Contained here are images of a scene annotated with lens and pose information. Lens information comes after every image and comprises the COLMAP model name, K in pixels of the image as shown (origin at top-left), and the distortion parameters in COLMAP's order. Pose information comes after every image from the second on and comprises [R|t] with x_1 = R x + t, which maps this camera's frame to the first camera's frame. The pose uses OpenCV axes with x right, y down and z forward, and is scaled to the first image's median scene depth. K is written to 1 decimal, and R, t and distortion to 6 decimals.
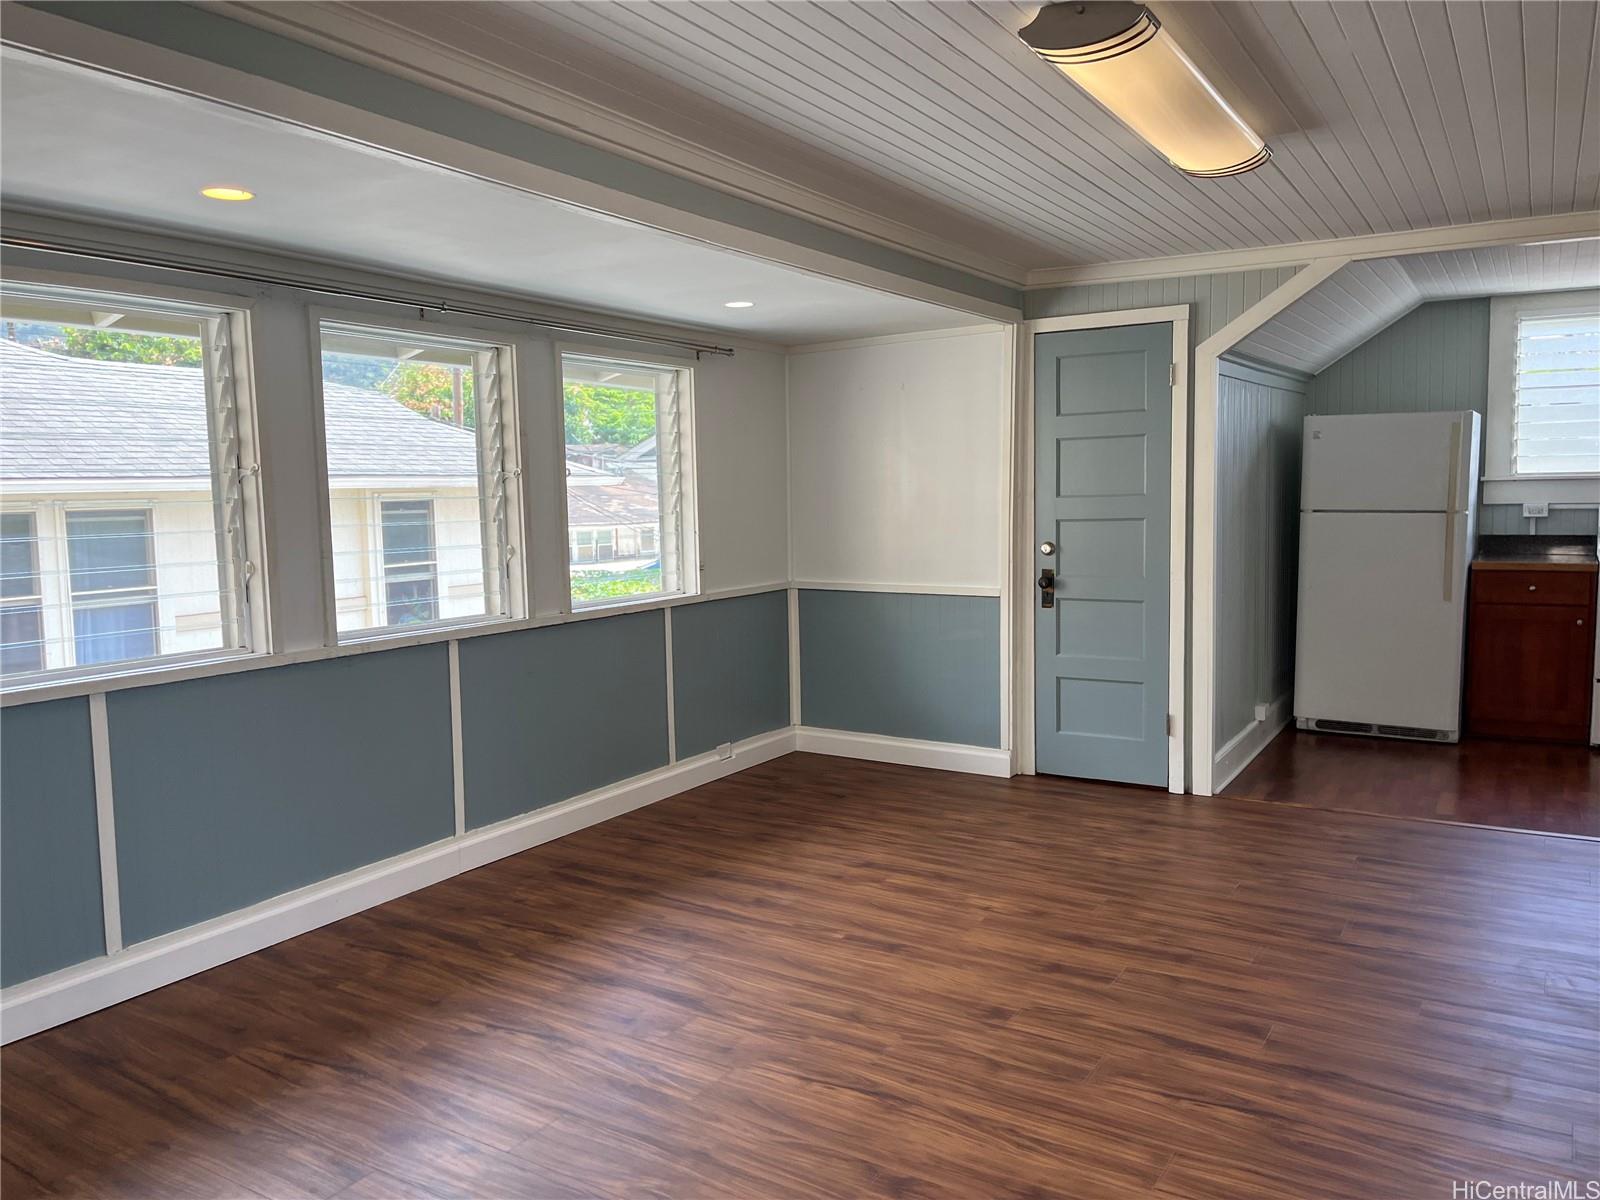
lens RADIAL K [[1211.3, 0, 800.0], [0, 1211.3, 600.0], [0, 0, 1]] dist [0.036678, -0.006478]
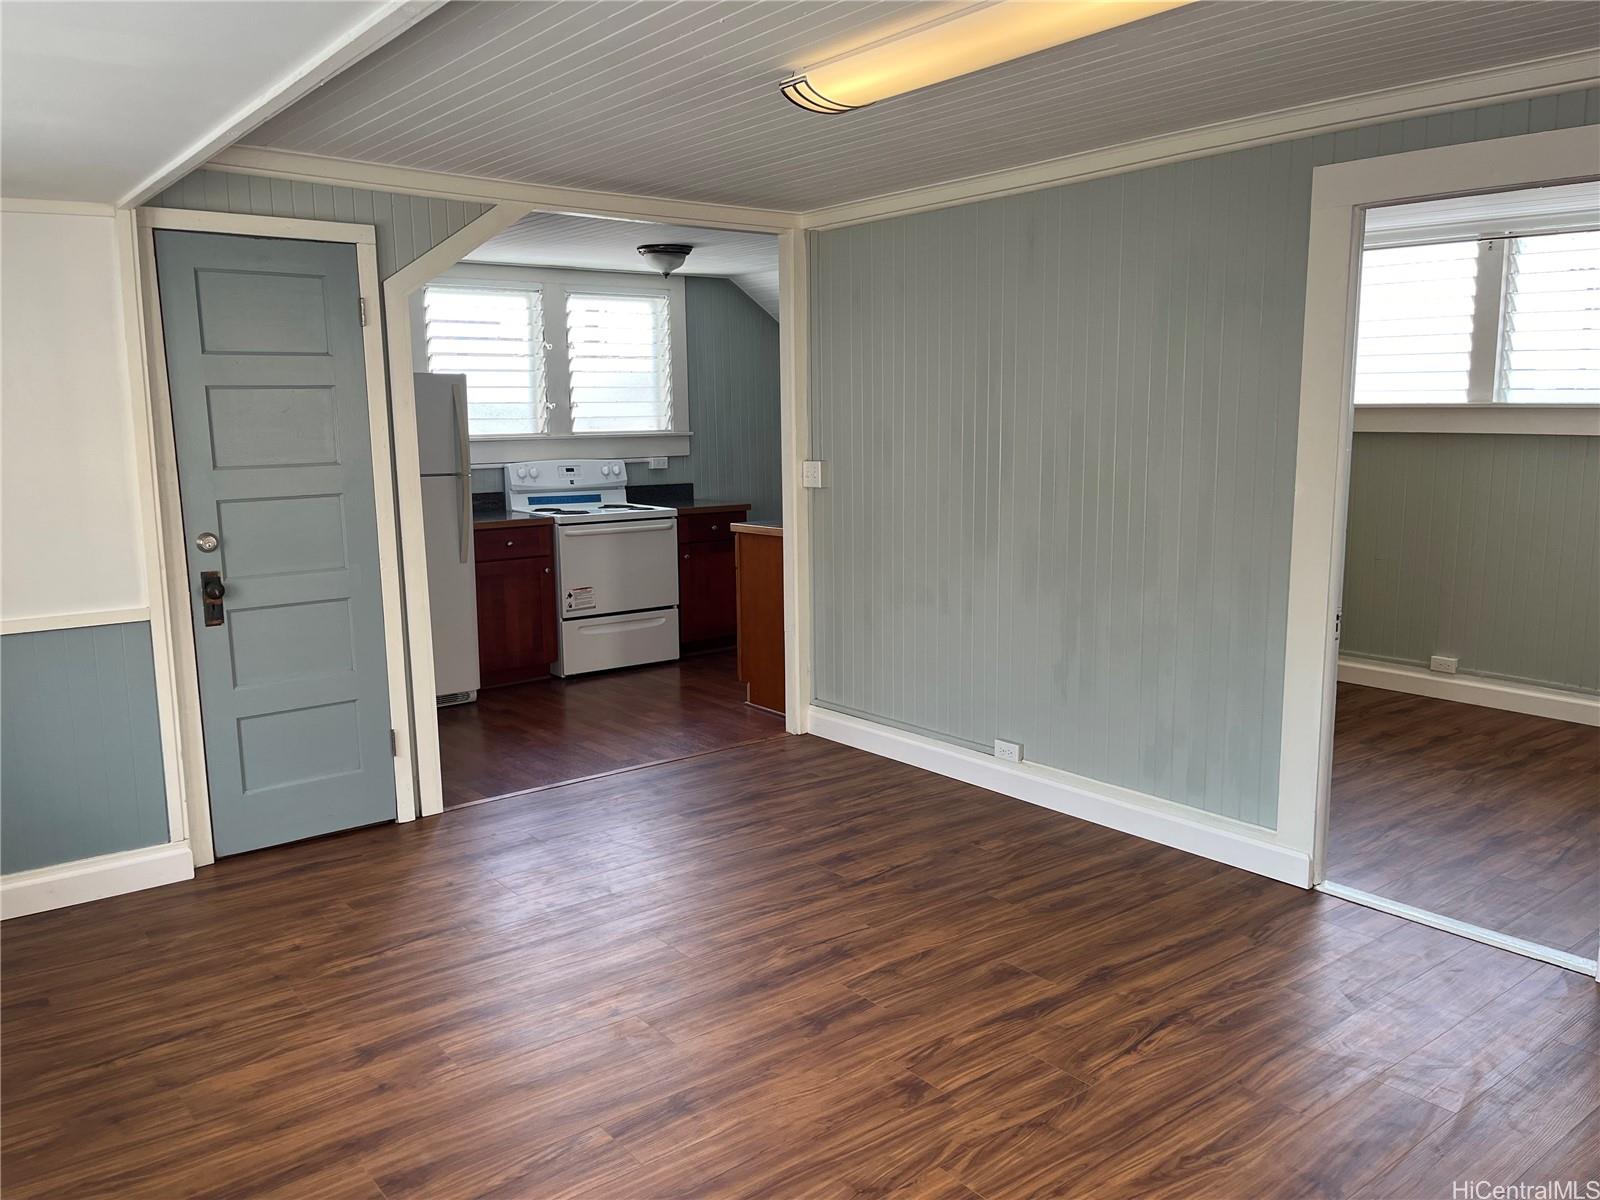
lens RADIAL K [[1211.3, 0, 800.0], [0, 1211.3, 600.0], [0, 0, 1]] dist [0.036678, -0.006478]
pose [[0.347361, -0.126844, 0.929113, -0.387756], [0.097673, 0.990314, 0.098684, -0.052334], [-0.932631, 0.056470, 0.356385, 0.491387]]
